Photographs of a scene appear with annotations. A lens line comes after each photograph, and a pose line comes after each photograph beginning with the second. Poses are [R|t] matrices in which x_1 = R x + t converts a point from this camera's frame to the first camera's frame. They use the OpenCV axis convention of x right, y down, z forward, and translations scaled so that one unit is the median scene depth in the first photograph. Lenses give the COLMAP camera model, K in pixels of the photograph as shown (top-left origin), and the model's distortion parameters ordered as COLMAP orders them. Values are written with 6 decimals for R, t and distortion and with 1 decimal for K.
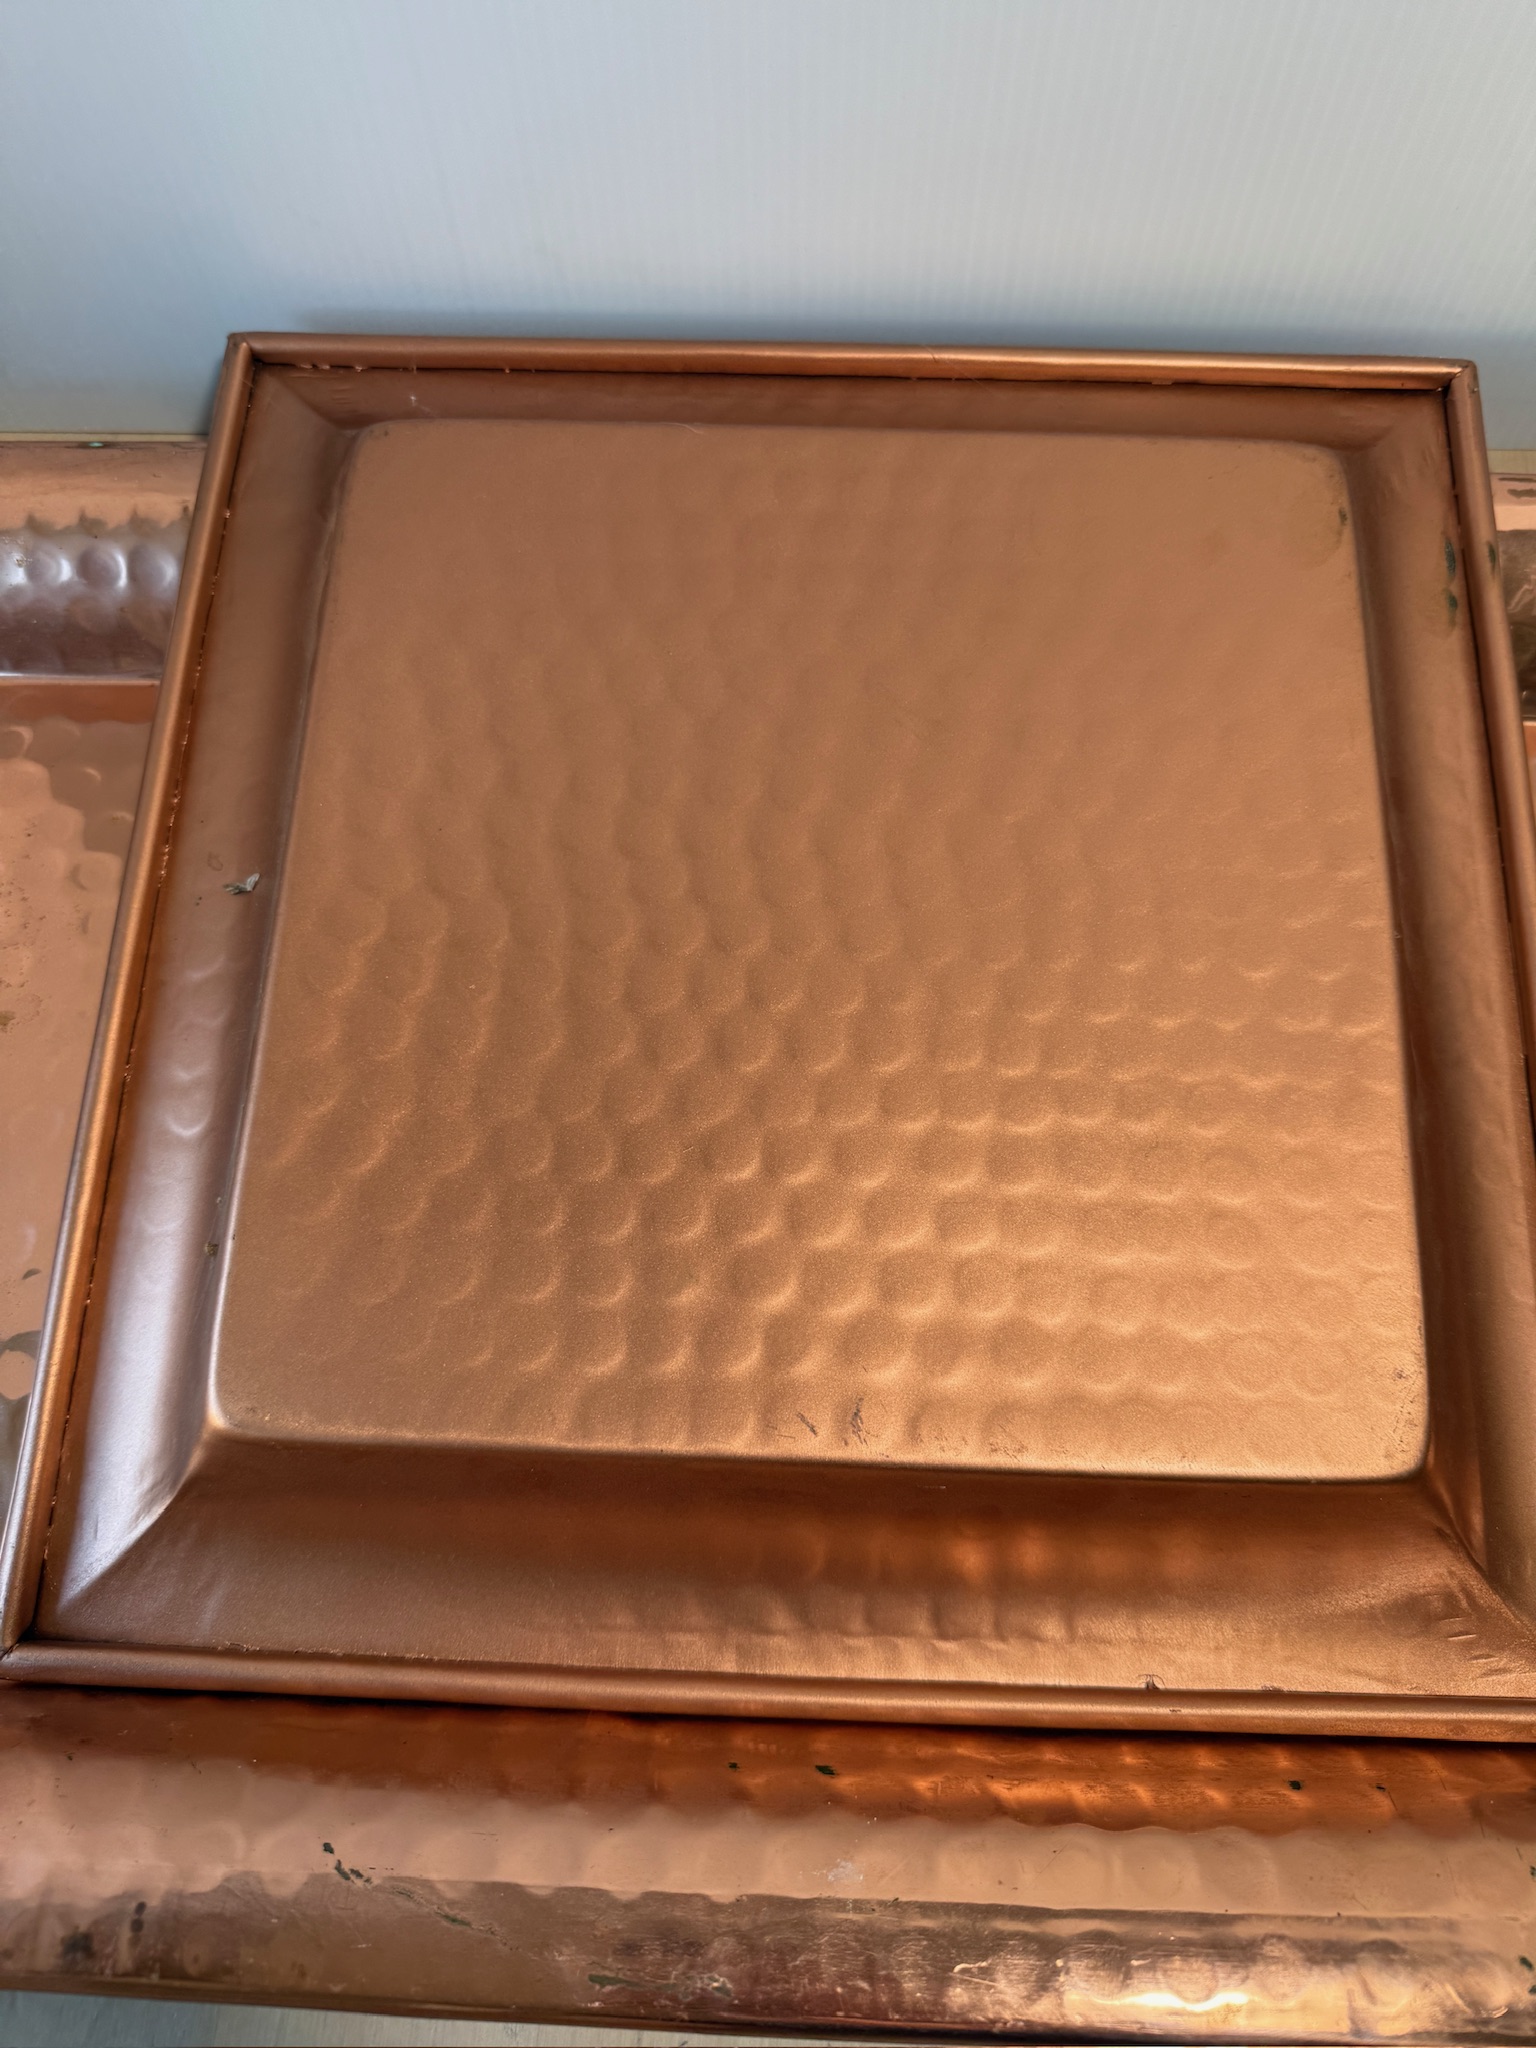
lens RADIAL K [[1452.1, 0, 768.0], [0, 1452.1, 1024.0], [0, 0, 1]] dist [-0.049068, -0.005247]
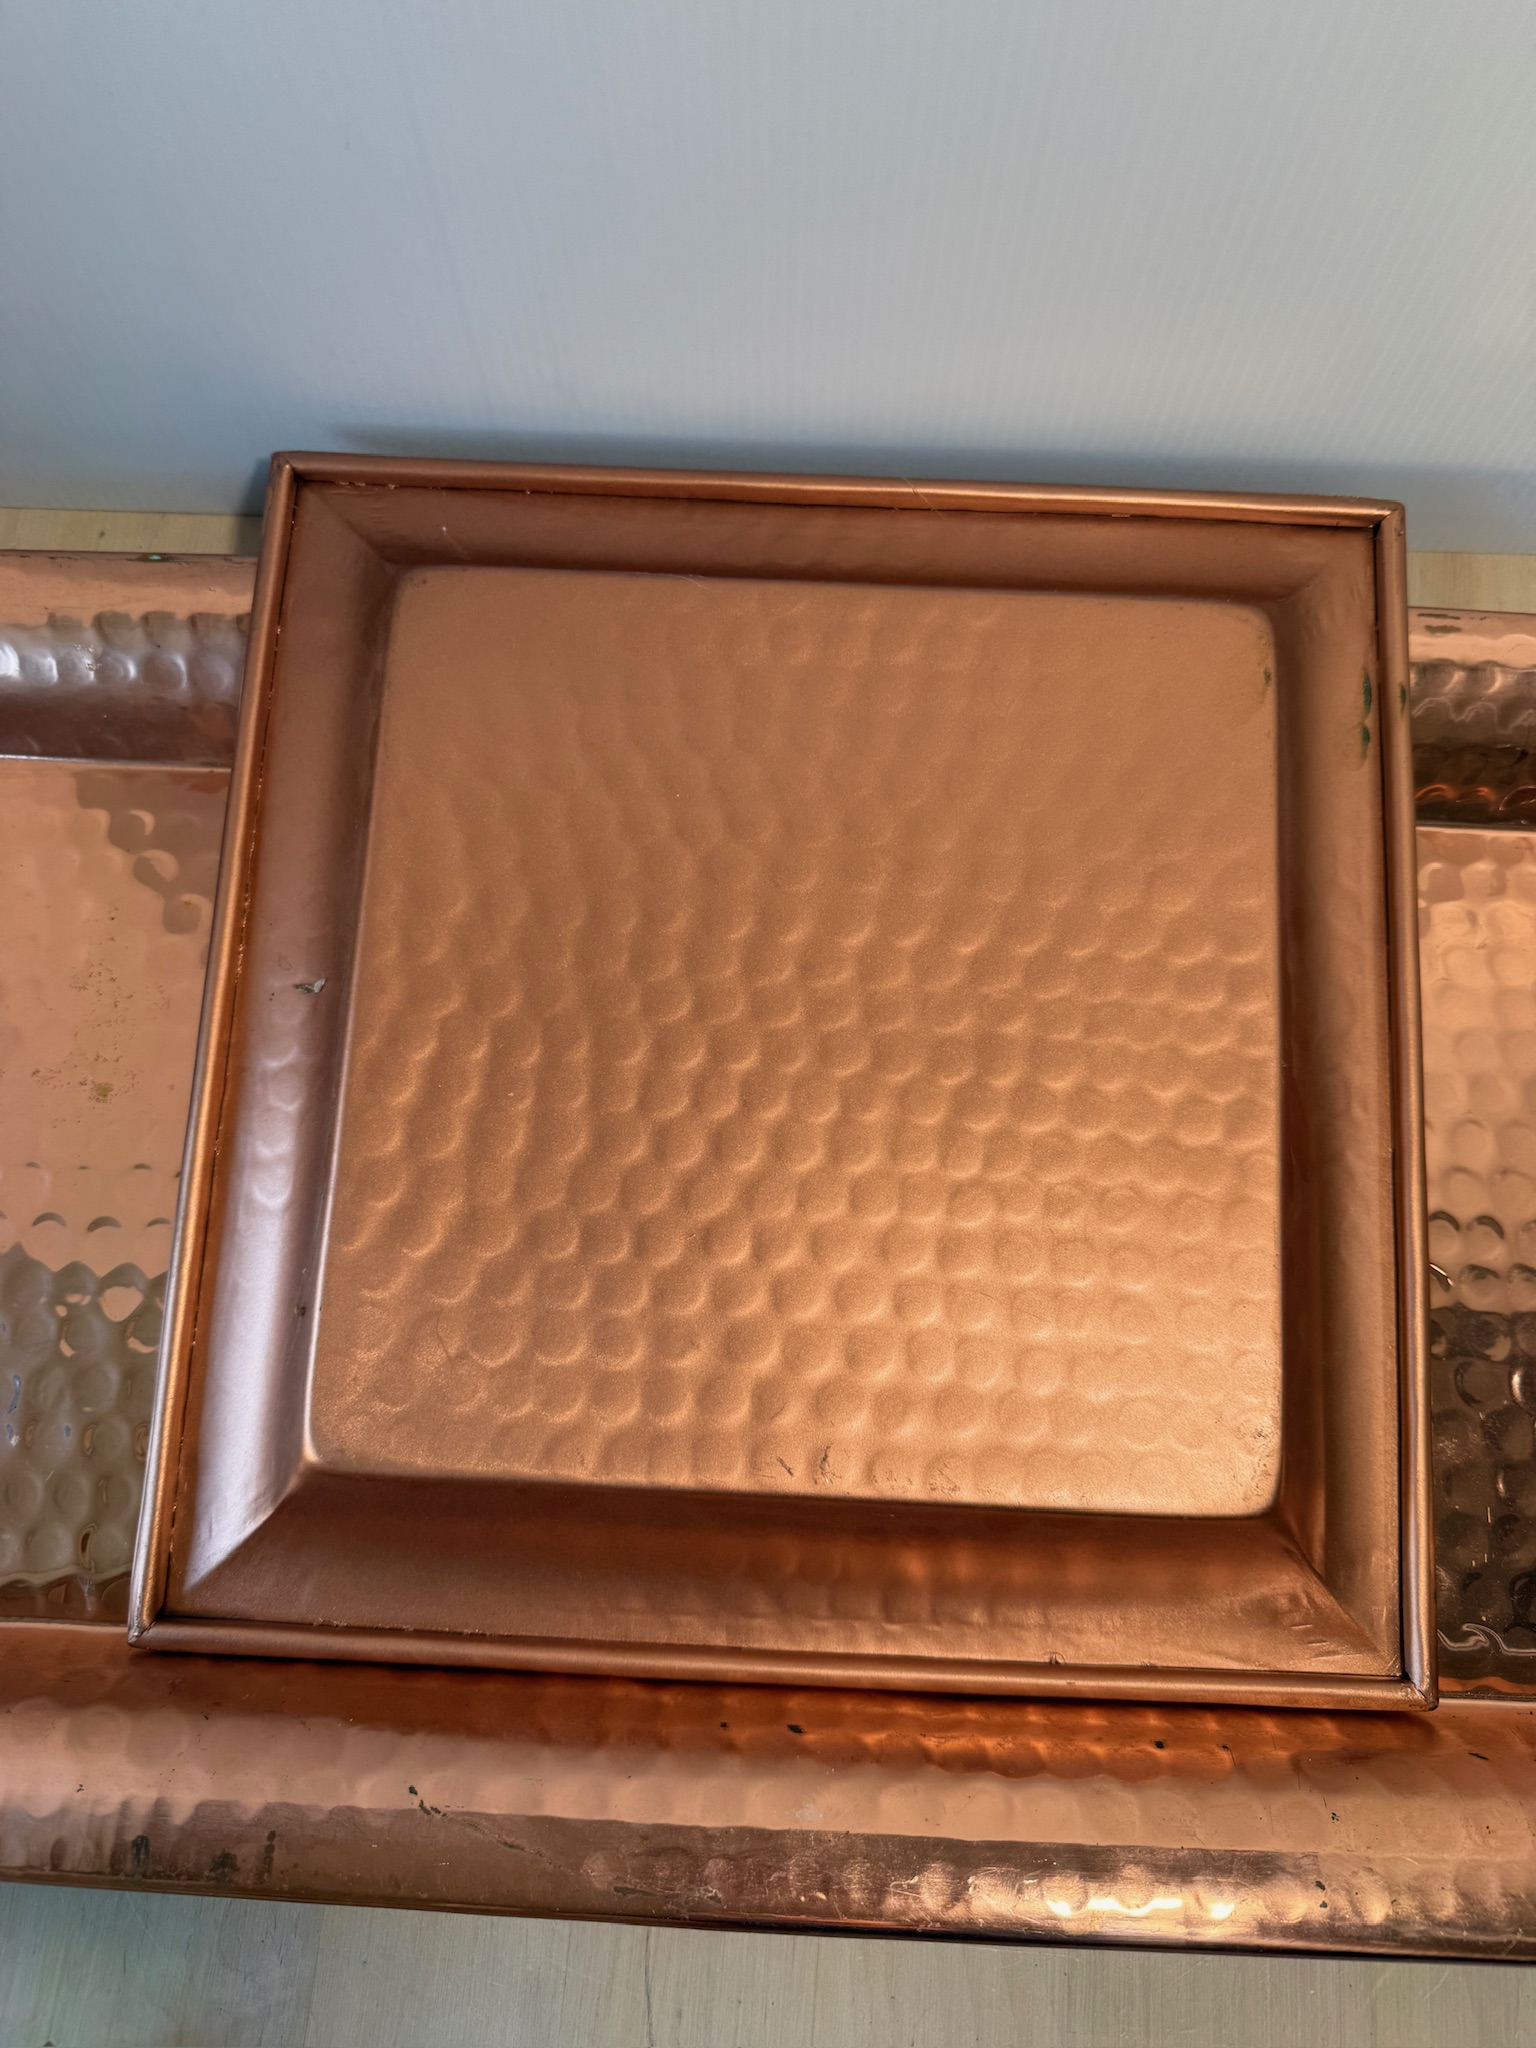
lens RADIAL K [[1452.1, 0, 768.0], [0, 1452.1, 1024.0], [0, 0, 1]] dist [-0.049068, -0.005247]
pose [[0.999880, 0.012166, 0.009622, -0.004360], [-0.013201, 0.993147, 0.116121, -0.238448], [-0.008143, -0.116234, 0.993188, -0.191928]]
